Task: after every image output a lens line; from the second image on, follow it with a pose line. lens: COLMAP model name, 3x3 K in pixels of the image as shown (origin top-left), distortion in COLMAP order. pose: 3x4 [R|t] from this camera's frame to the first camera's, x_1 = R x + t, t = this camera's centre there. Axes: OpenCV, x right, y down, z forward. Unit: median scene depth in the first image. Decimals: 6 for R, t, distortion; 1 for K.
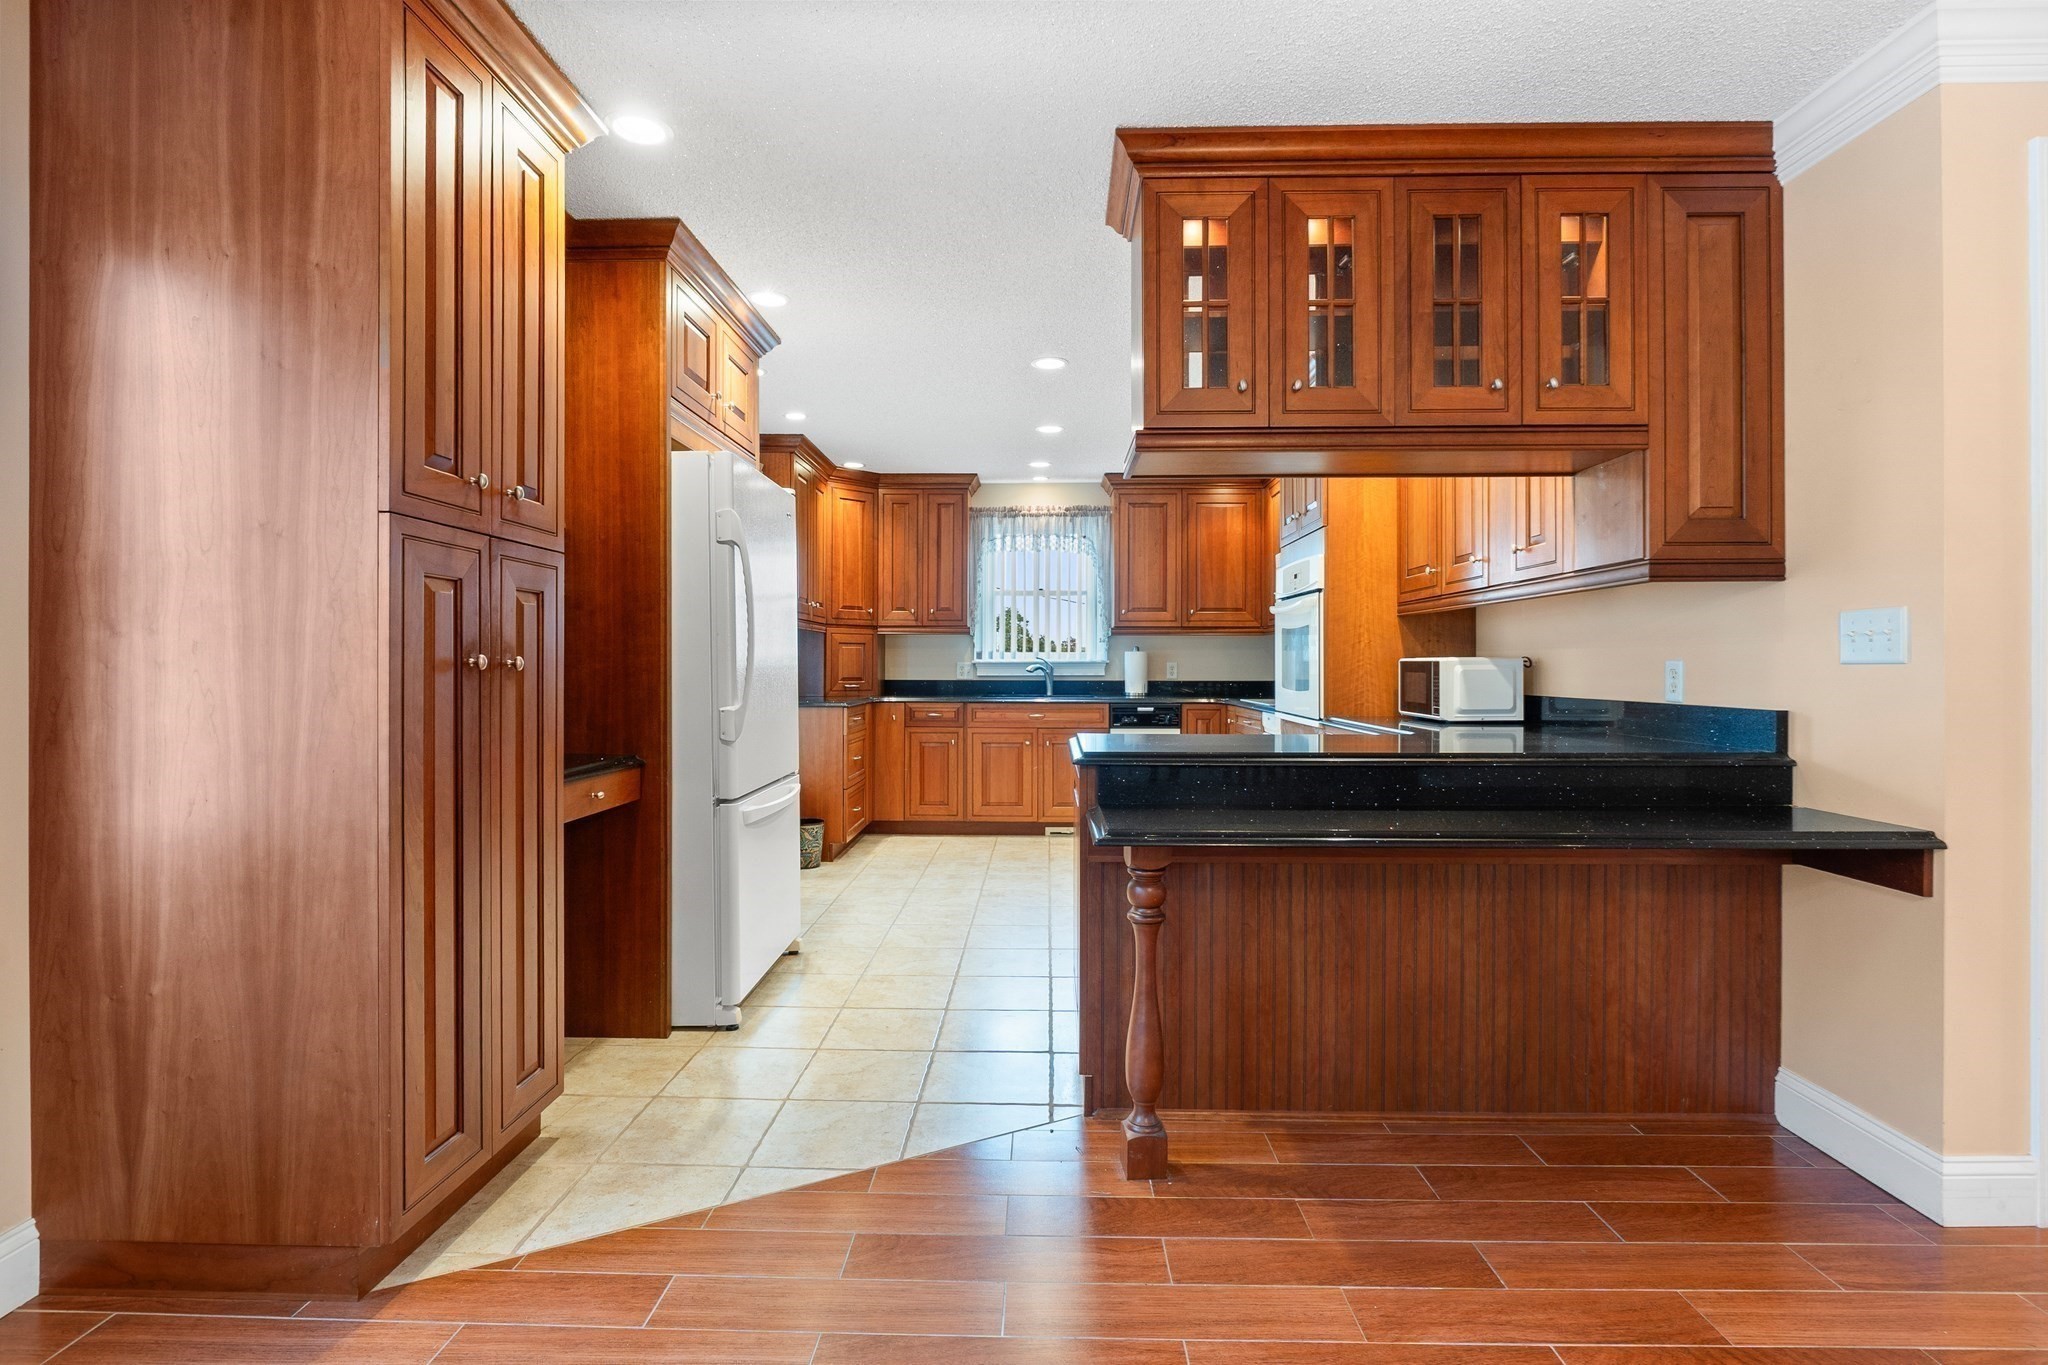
lens RADIAL K [[978.1, 0, 1023.2], [0, 978.1, 669.6], [0, 0, 1]] dist [-0.004262, -0.000687]
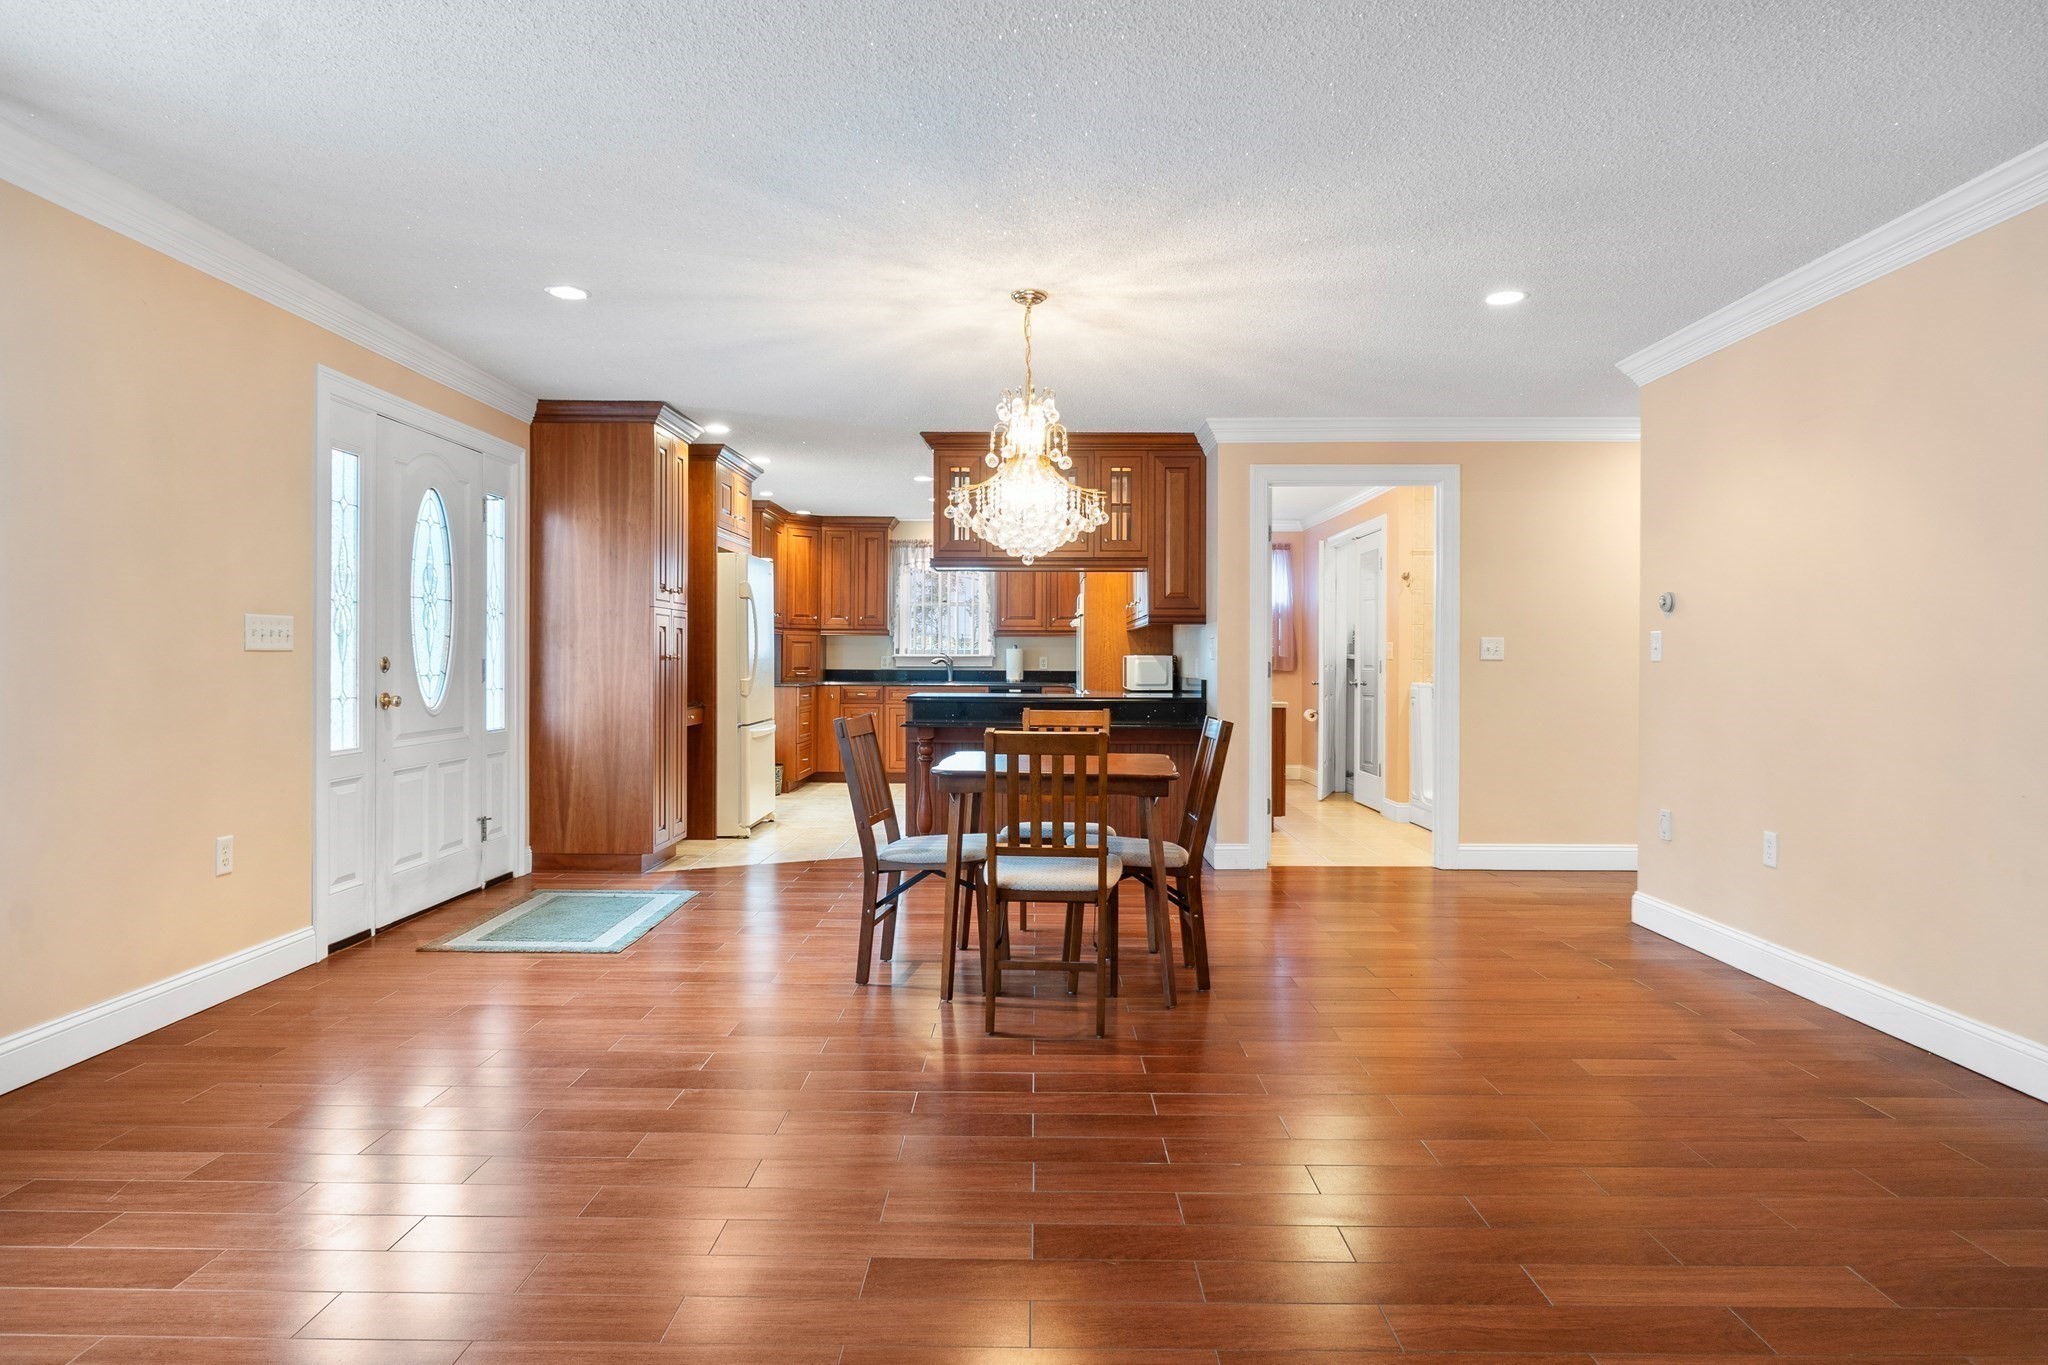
lens RADIAL K [[1236.1, 0, 1024.2], [0, 1236.1, 669.0], [0, 0, 1]] dist [-0.002582, -0.000507]
pose [[0.999914, 0.003707, 0.012618, 0.116257], [-0.003763, 0.999983, 0.004455, 0.001832], [-0.012601, -0.004502, 0.999910, -0.745668]]
